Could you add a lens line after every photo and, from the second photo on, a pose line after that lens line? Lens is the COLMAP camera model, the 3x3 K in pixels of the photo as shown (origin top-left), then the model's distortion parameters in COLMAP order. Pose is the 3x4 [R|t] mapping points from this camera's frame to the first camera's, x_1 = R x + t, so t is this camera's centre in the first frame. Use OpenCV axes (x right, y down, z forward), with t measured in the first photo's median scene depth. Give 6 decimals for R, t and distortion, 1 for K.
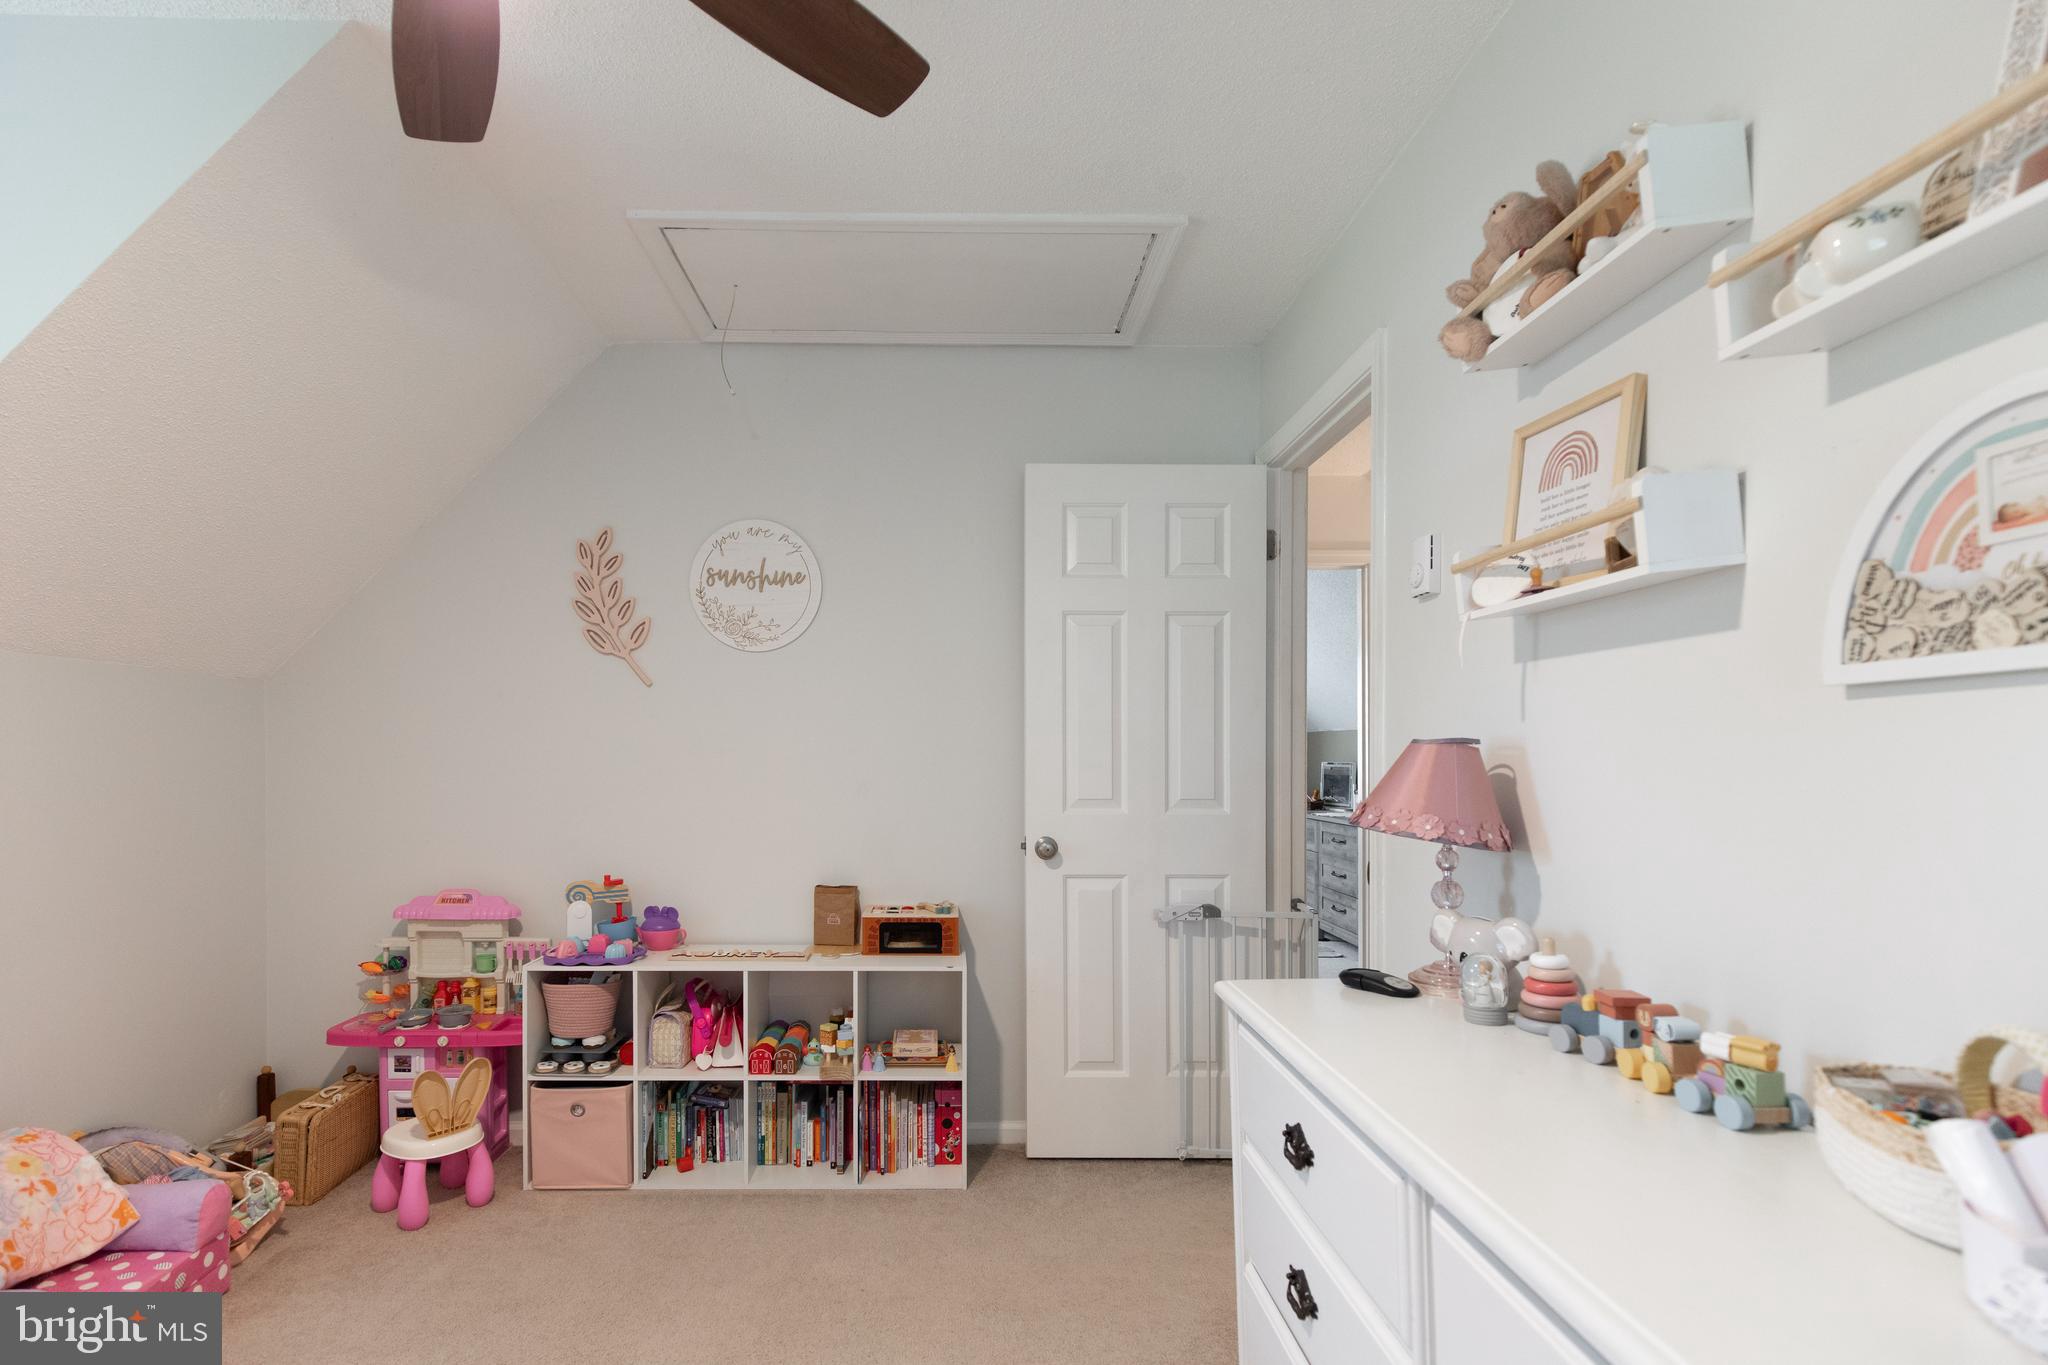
lens RADIAL K [[967.5, 0, 964.2], [0, 967.5, 774.0], [0, 0, 1]] dist [0.009193, -0.000807]
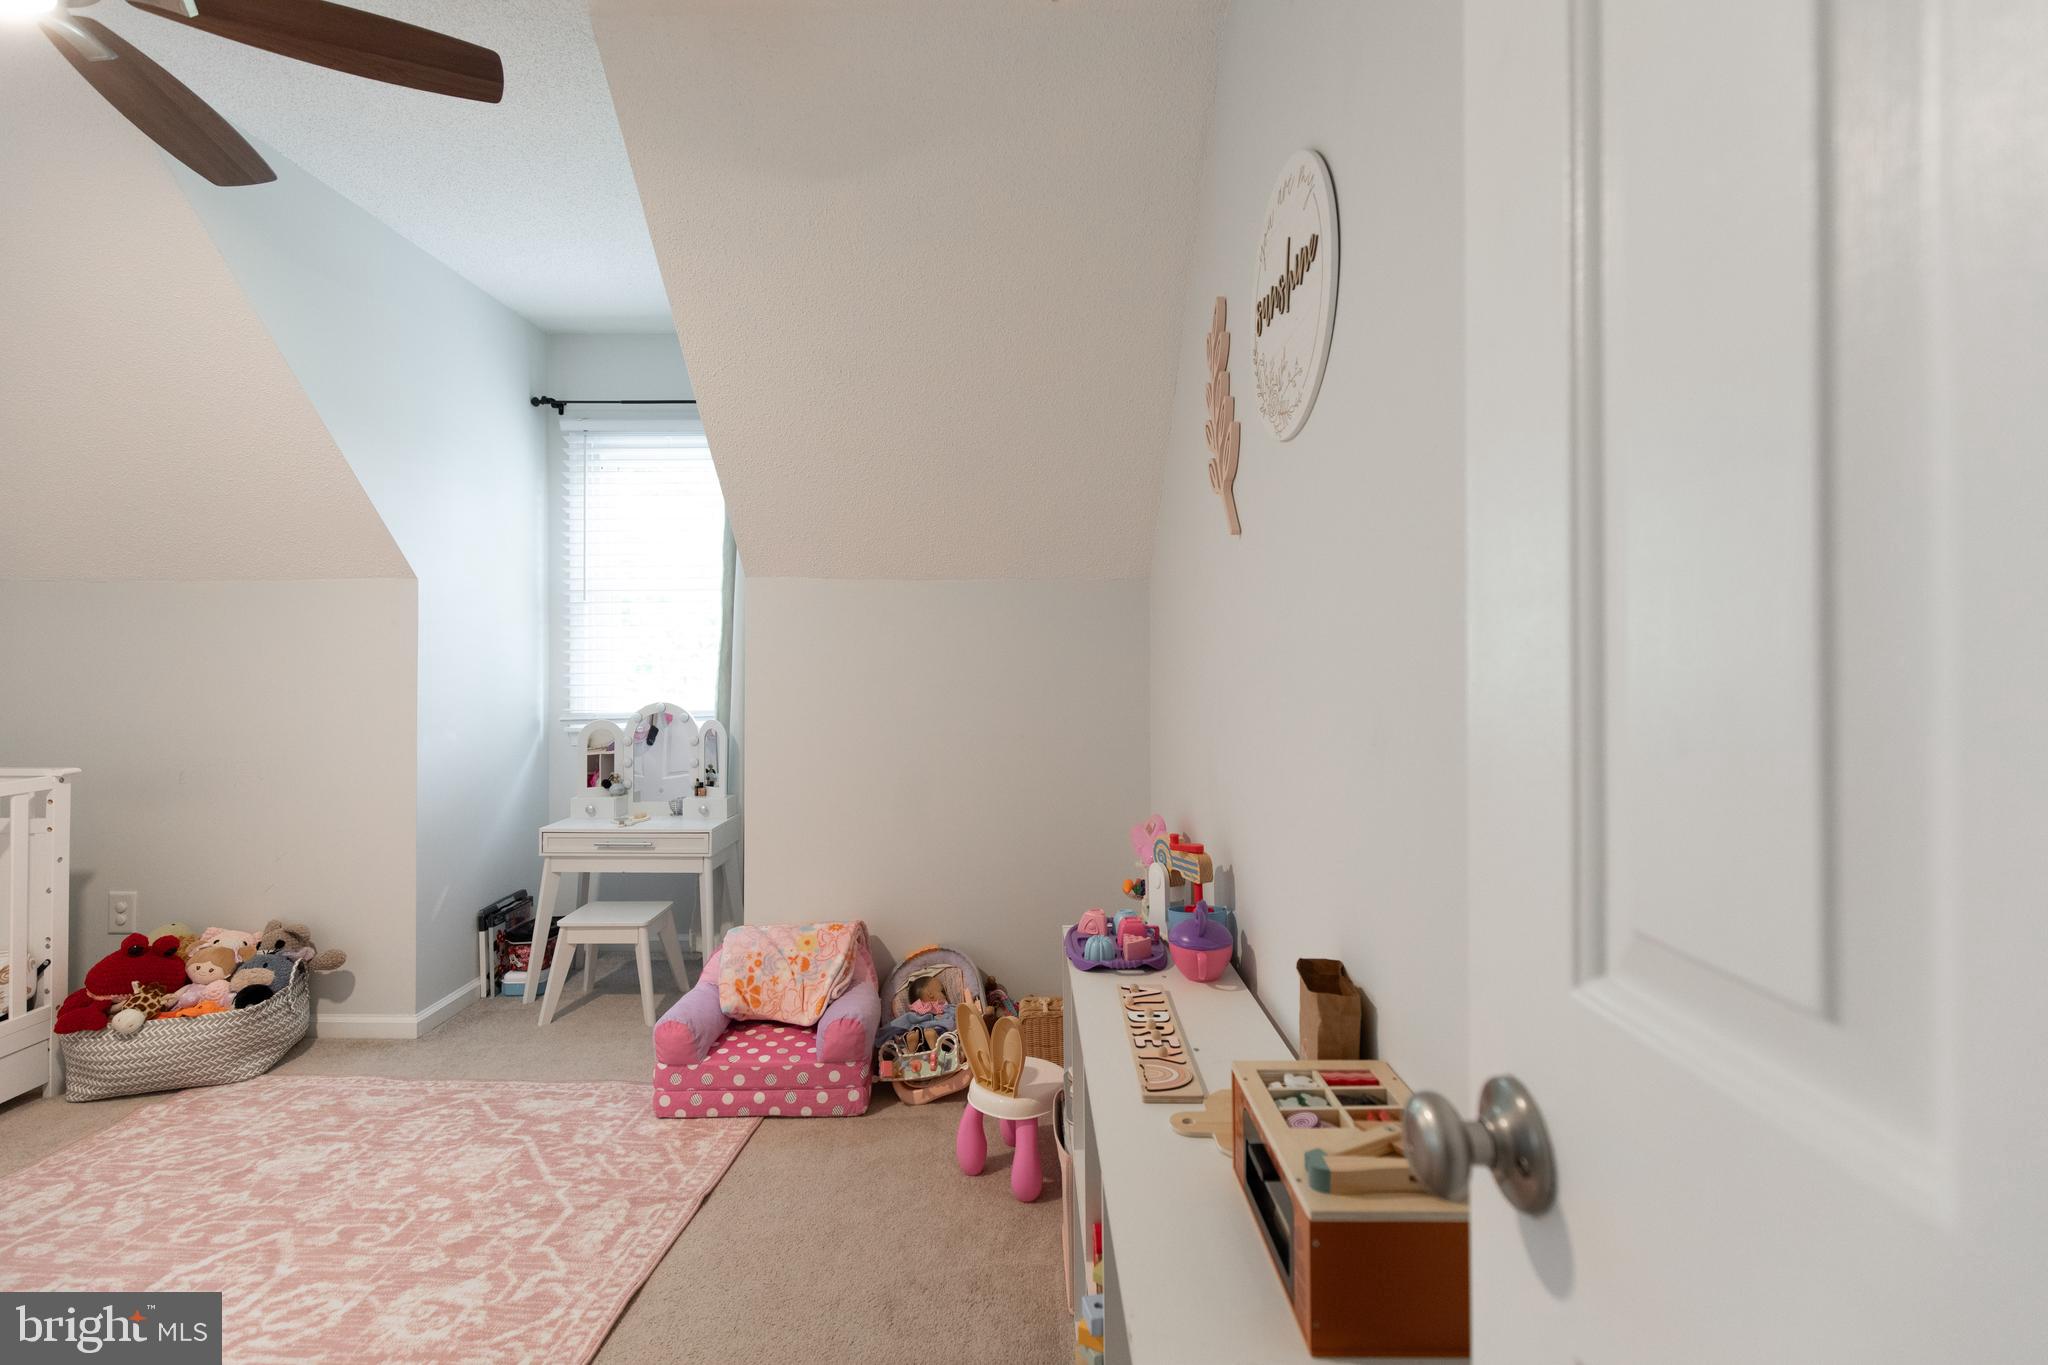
lens RADIAL K [[933.5, 0, 1027.6], [0, 933.5, 683.6], [0, 0, 1]] dist [0.007946, -0.001653]
pose [[-0.031877, 0.022165, -0.999246, 0.255192], [-0.012310, 0.999670, 0.022567, -0.004967], [0.999416, 0.013020, -0.031593, 0.949727]]
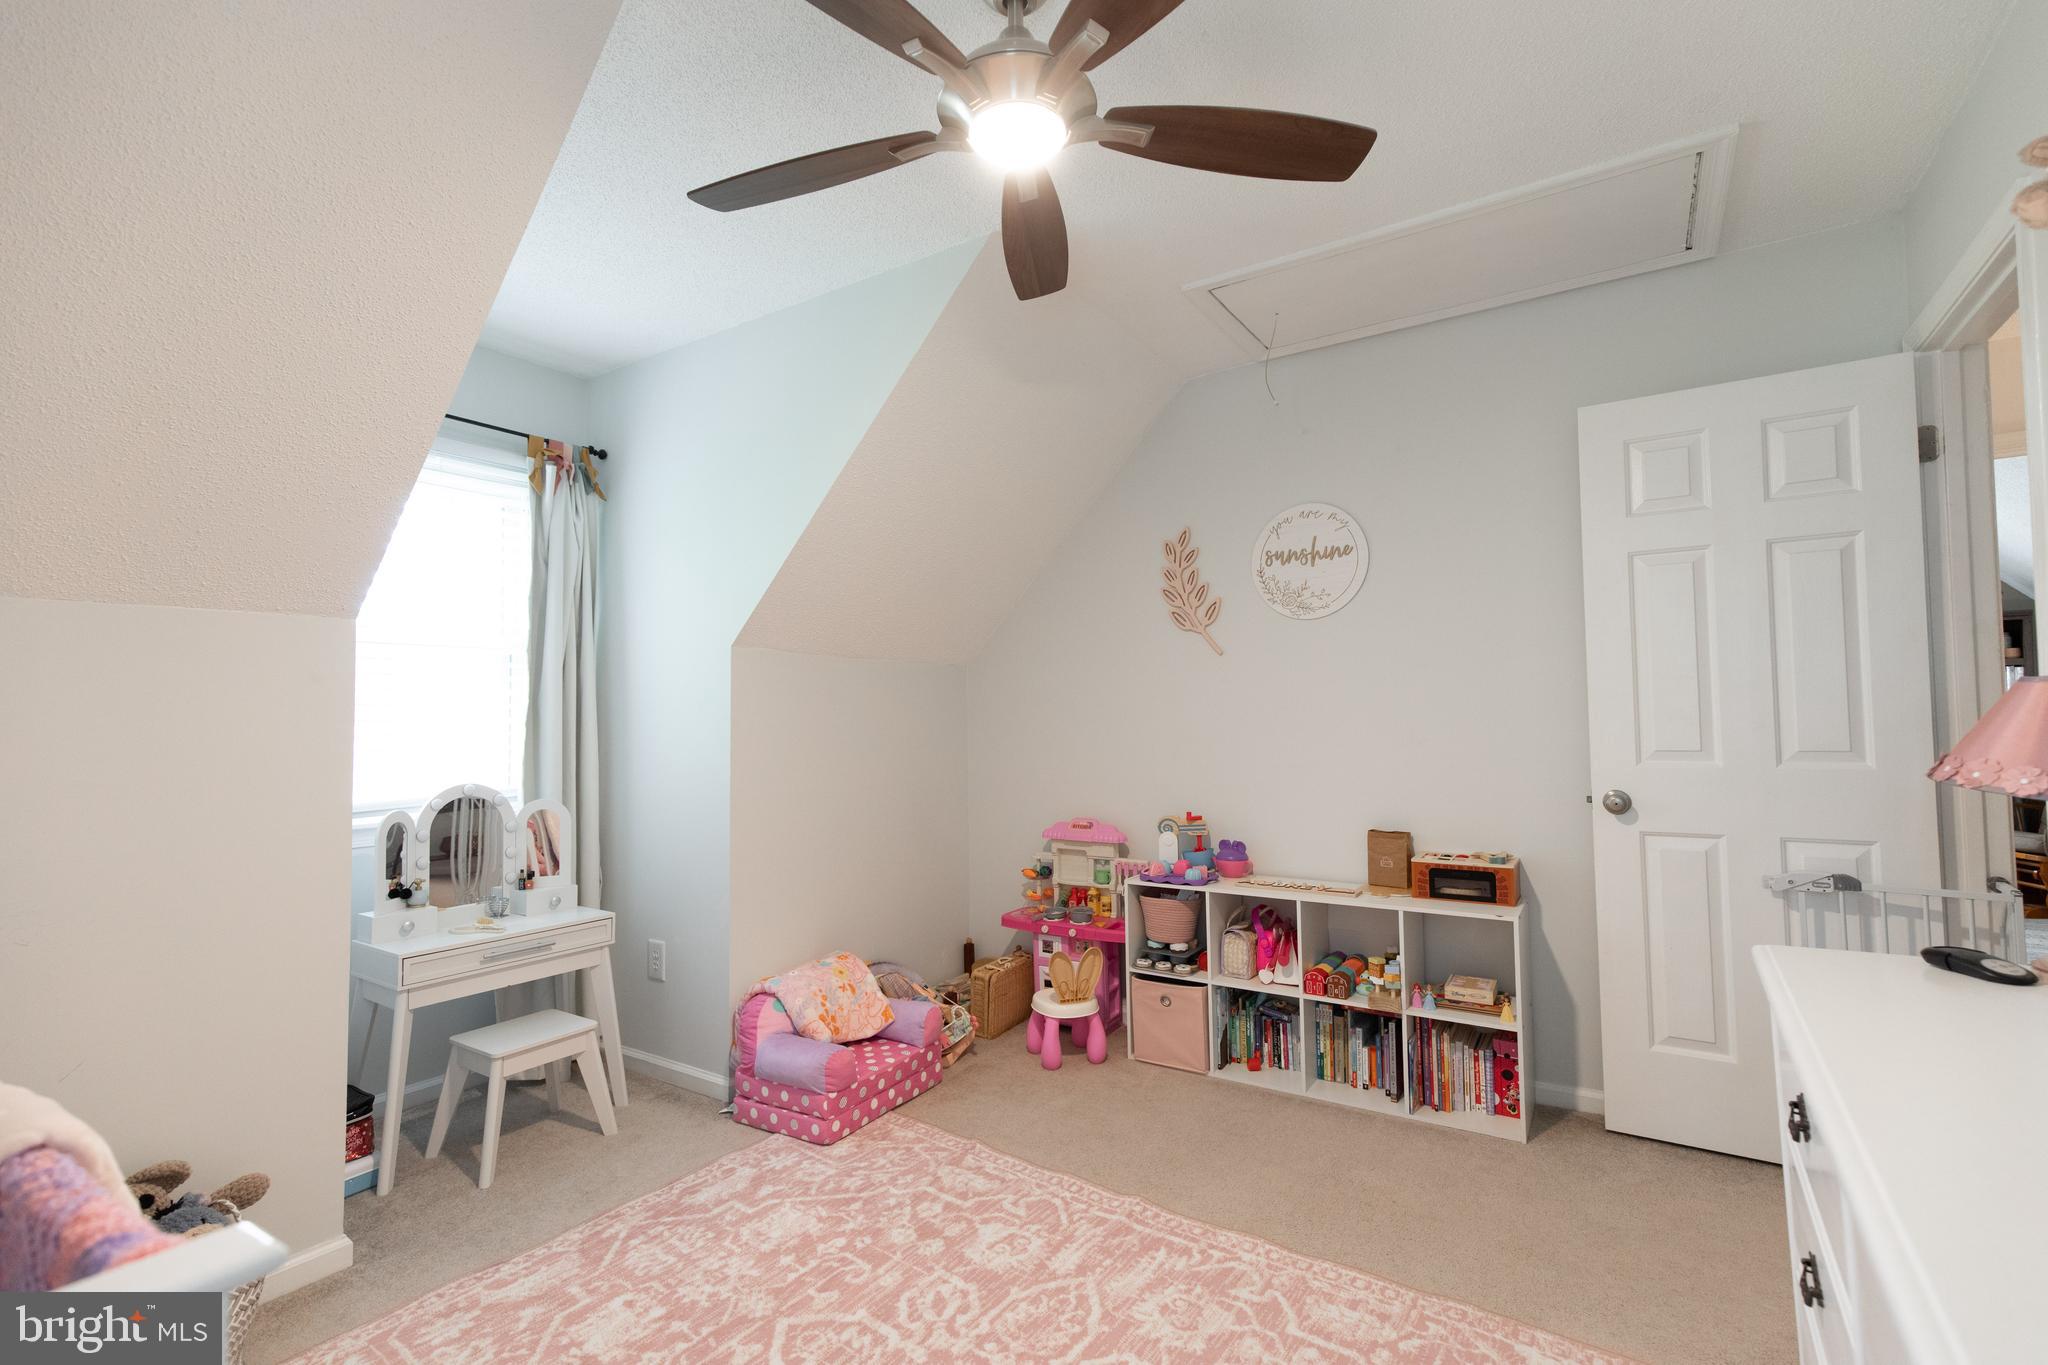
lens RADIAL K [[933.5, 0, 1027.6], [0, 933.5, 683.6], [0, 0, 1]] dist [0.007946, -0.001653]
pose [[0.829220, -0.037040, -0.557693, 0.127344], [0.010143, 0.998635, -0.051245, 0.001662], [0.558830, 0.036837, 0.828464, -0.093992]]
